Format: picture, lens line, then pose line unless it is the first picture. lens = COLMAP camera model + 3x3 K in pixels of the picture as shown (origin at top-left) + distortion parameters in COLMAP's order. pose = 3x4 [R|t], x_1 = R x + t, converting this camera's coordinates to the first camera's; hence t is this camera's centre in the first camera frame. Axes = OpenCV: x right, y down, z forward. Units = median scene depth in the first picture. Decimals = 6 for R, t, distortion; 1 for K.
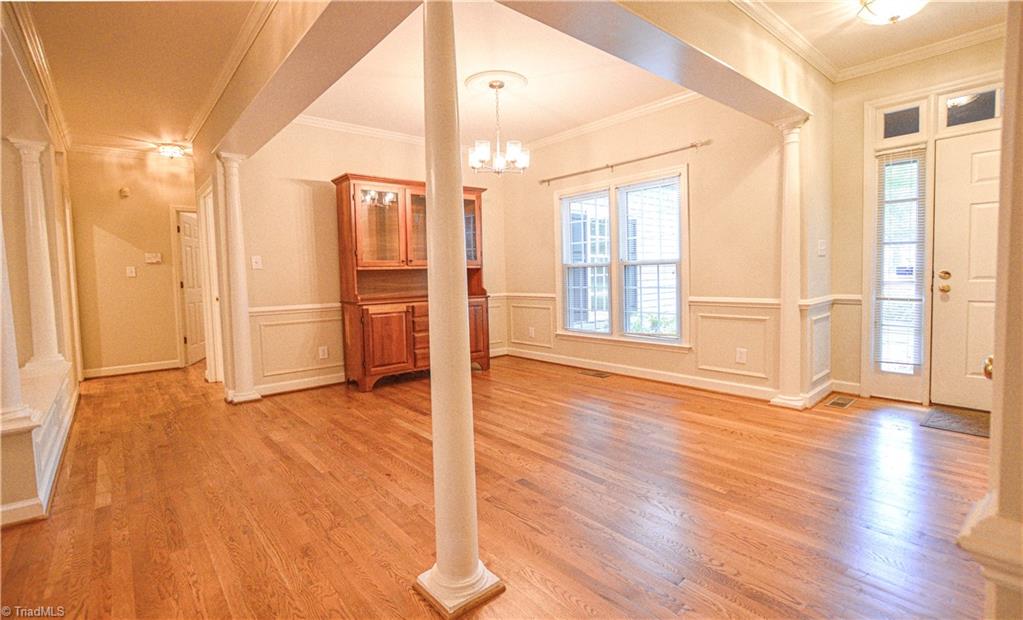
lens RADIAL K [[485.7, 0, 511.5], [0, 485.7, 310.0], [0, 0, 1]] dist [0.000987, -0.000223]
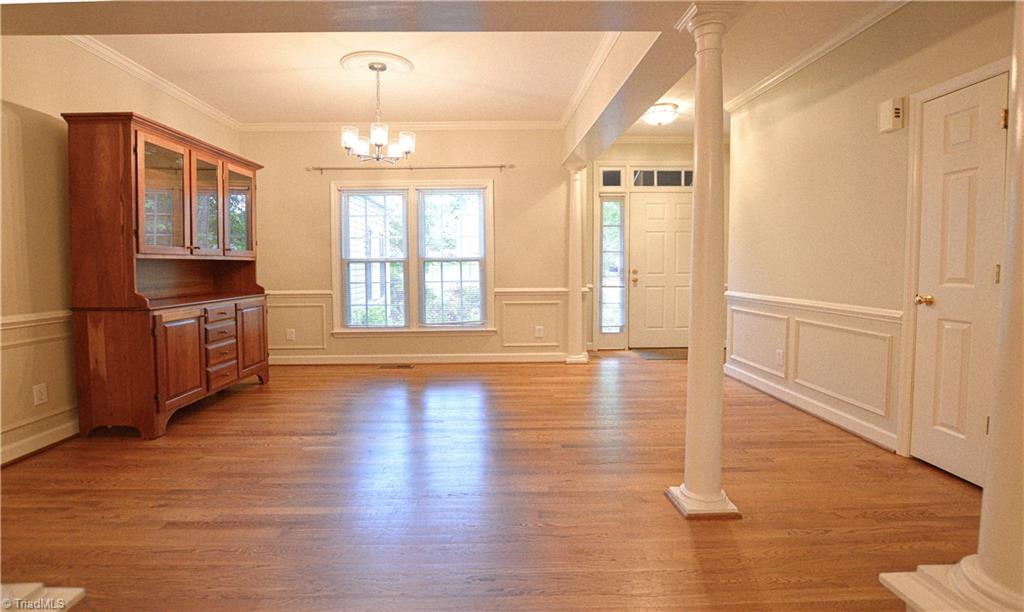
lens RADIAL K [[479.8, 0, 490.9], [0, 479.8, 290.9], [0, 0, 1]] dist [-0.000087, -0.000189]
pose [[0.652954, -0.021507, 0.757092, -0.549175], [0.049224, 0.998688, -0.014083, -0.004509], [-0.755797, 0.046462, 0.653156, 0.218168]]
